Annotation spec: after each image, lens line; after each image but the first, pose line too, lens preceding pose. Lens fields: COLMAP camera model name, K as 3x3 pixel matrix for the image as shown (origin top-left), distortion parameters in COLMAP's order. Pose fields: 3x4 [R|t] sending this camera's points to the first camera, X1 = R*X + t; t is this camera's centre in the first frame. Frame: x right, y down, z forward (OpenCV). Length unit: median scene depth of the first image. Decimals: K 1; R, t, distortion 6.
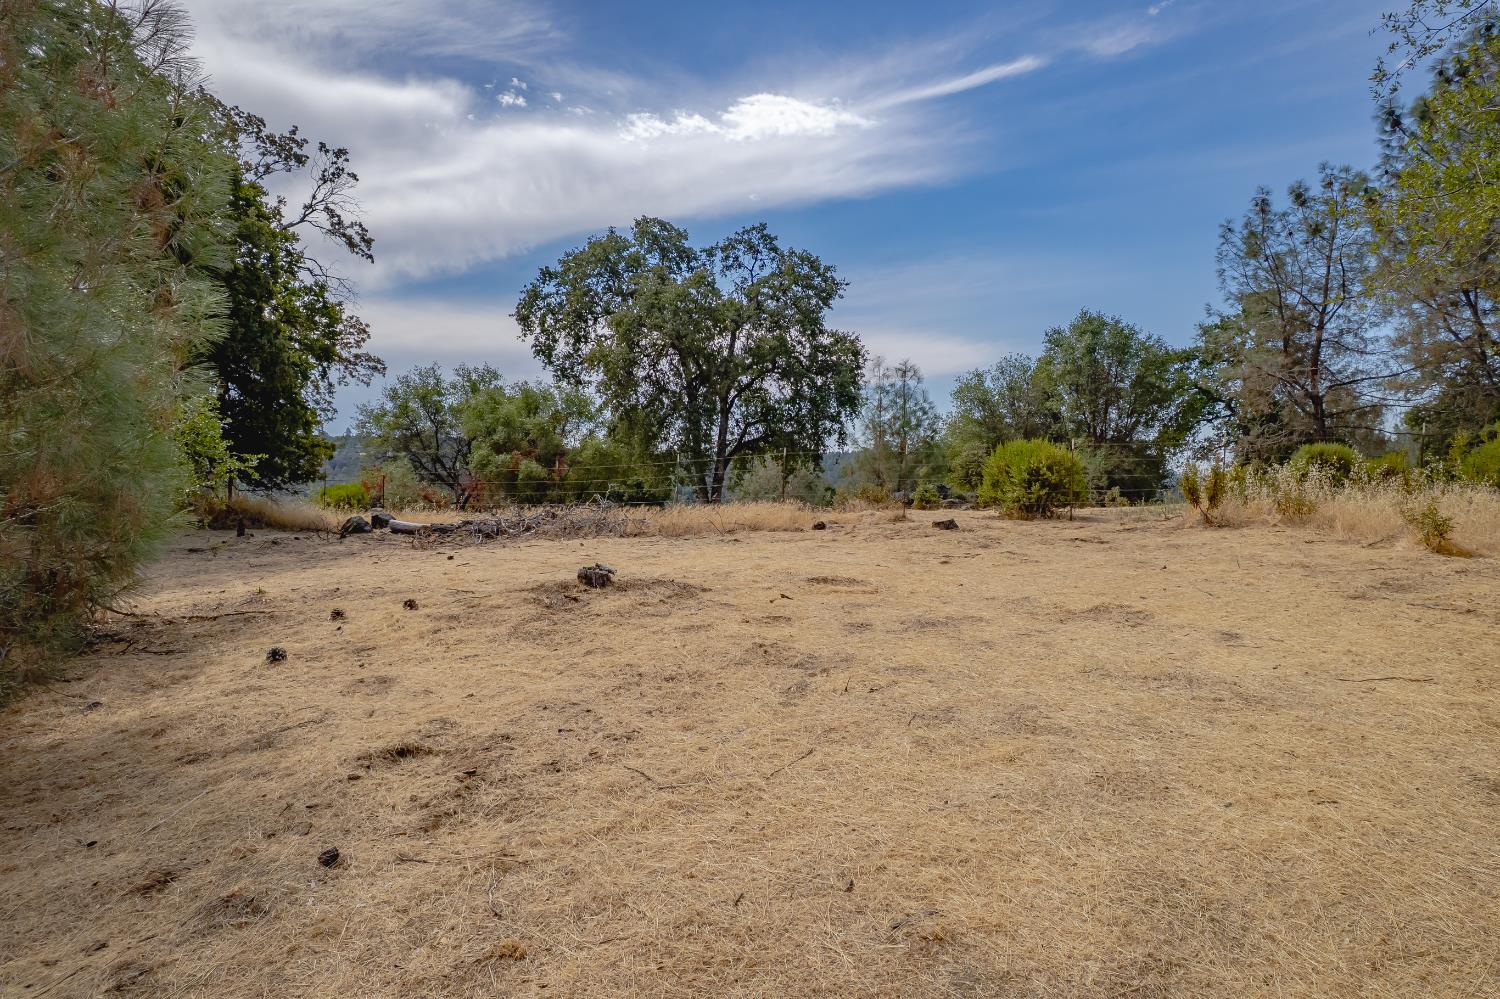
lens RADIAL K [[967.0, 0, 752.6], [0, 967.0, 497.4], [0, 0, 1]] dist [-0.049574, 0.048578]
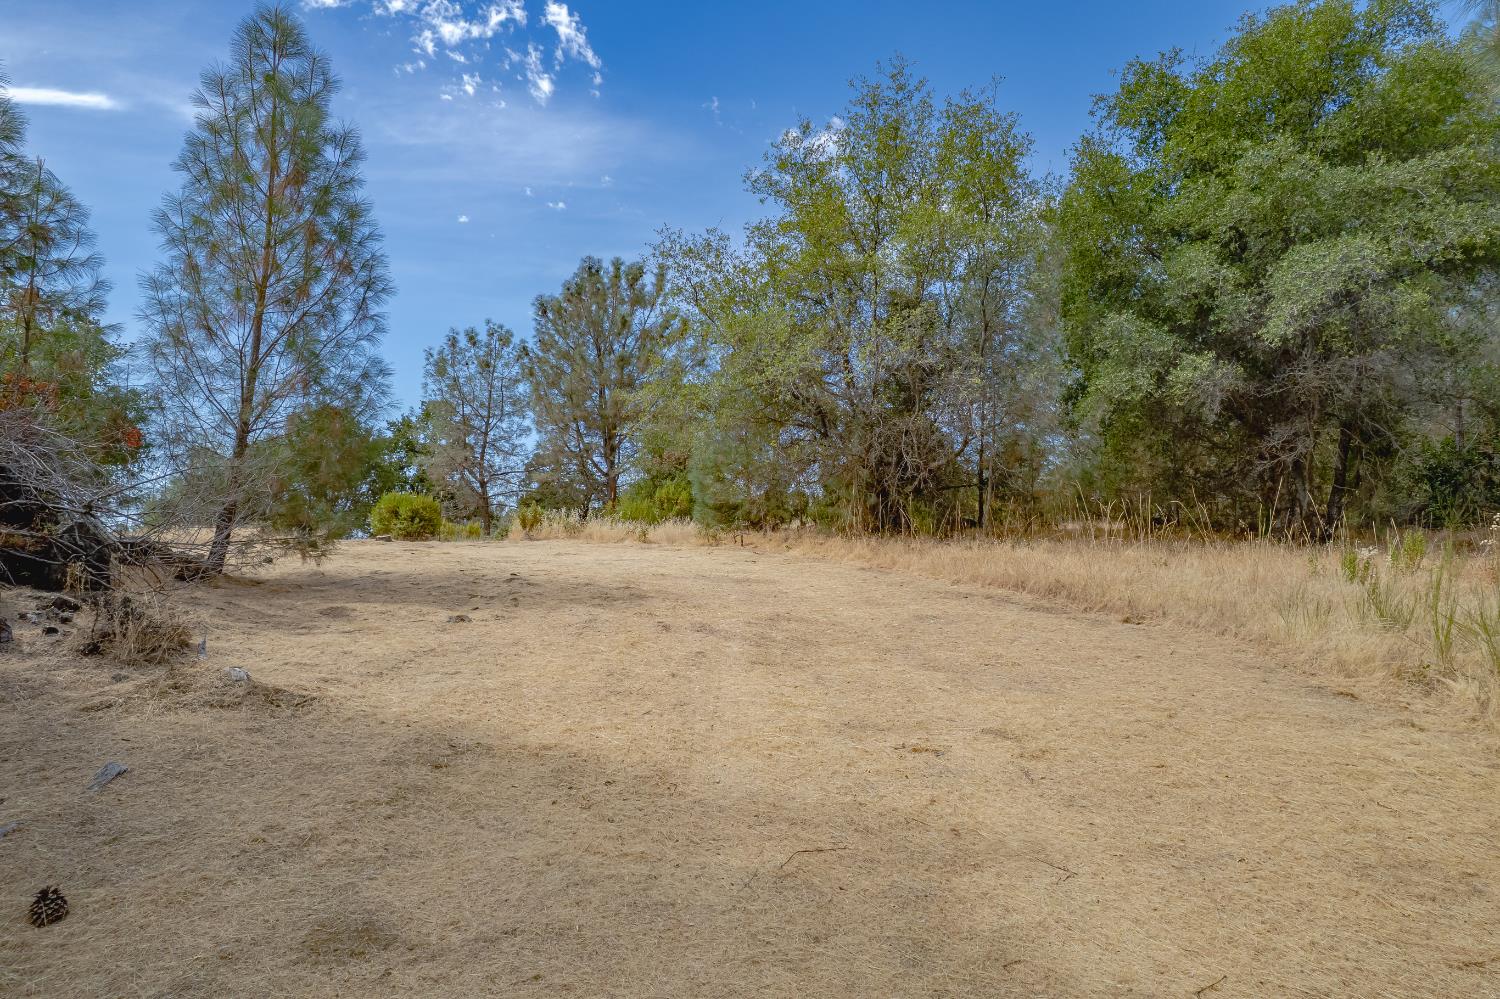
lens RADIAL K [[967.0, 0, 741.2], [0, 967.0, 505.7], [0, 0, 1]] dist [-0.049574, 0.048578]
pose [[0.633008, 0.044789, 0.772849, -0.257264], [0.018148, 0.997192, -0.072654, 0.038613], [-0.773933, 0.060016, 0.630417, -0.179915]]
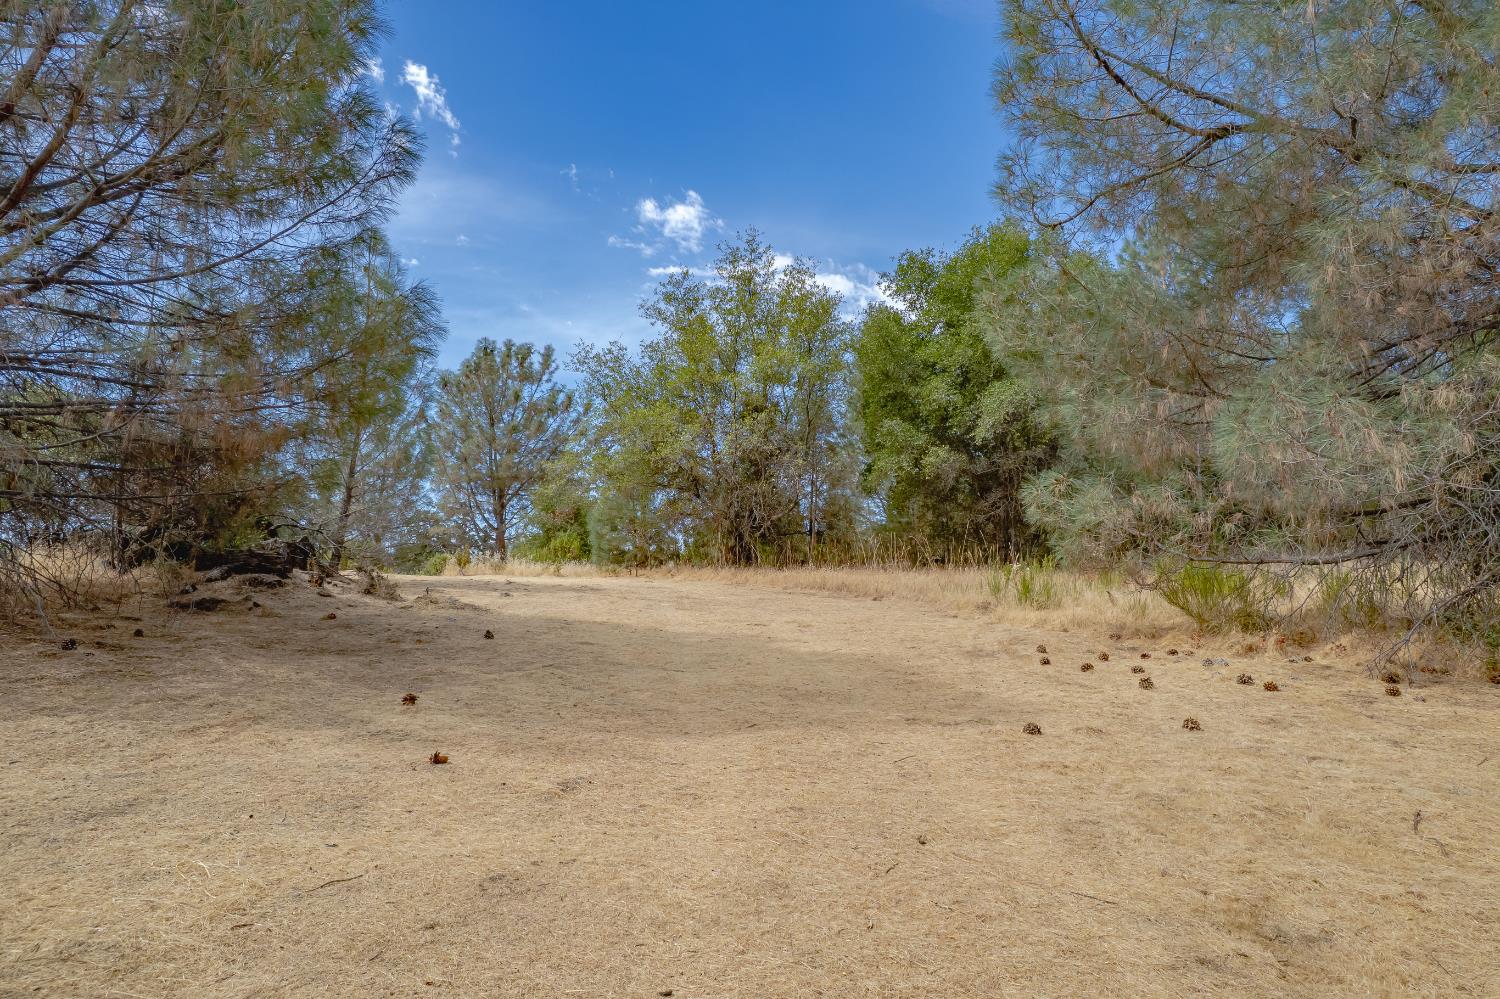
lens RADIAL K [[967.0, 0, 747.3], [0, 967.0, 510.5], [0, 0, 1]] dist [-0.049574, 0.048578]
pose [[0.502746, 0.096849, 0.858992, -0.438150], [0.027526, 0.991406, -0.127889, 0.069511], [-0.863996, 0.087940, 0.495760, -0.283175]]
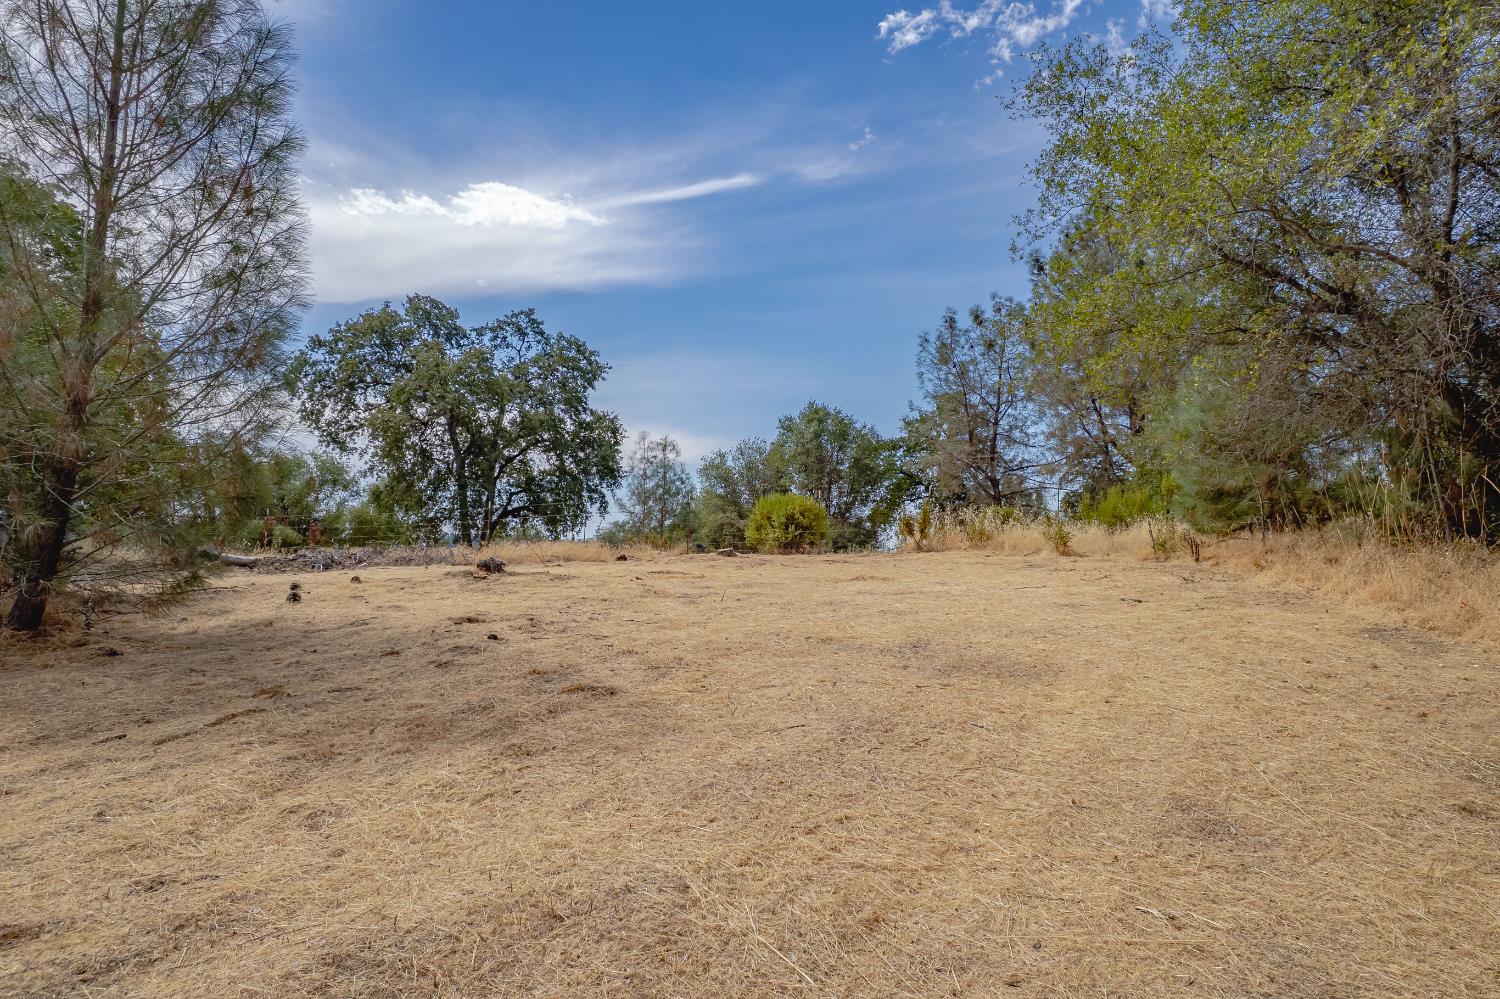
lens RADIAL K [[967.0, 0, 747.9], [0, 967.0, 490.6], [0, 0, 1]] dist [-0.049574, 0.048578]
pose [[0.961491, 0.022269, 0.273932, -0.047011], [0.005071, 0.995105, -0.098695, 0.027847], [-0.274789, 0.096284, 0.956671, -0.085773]]
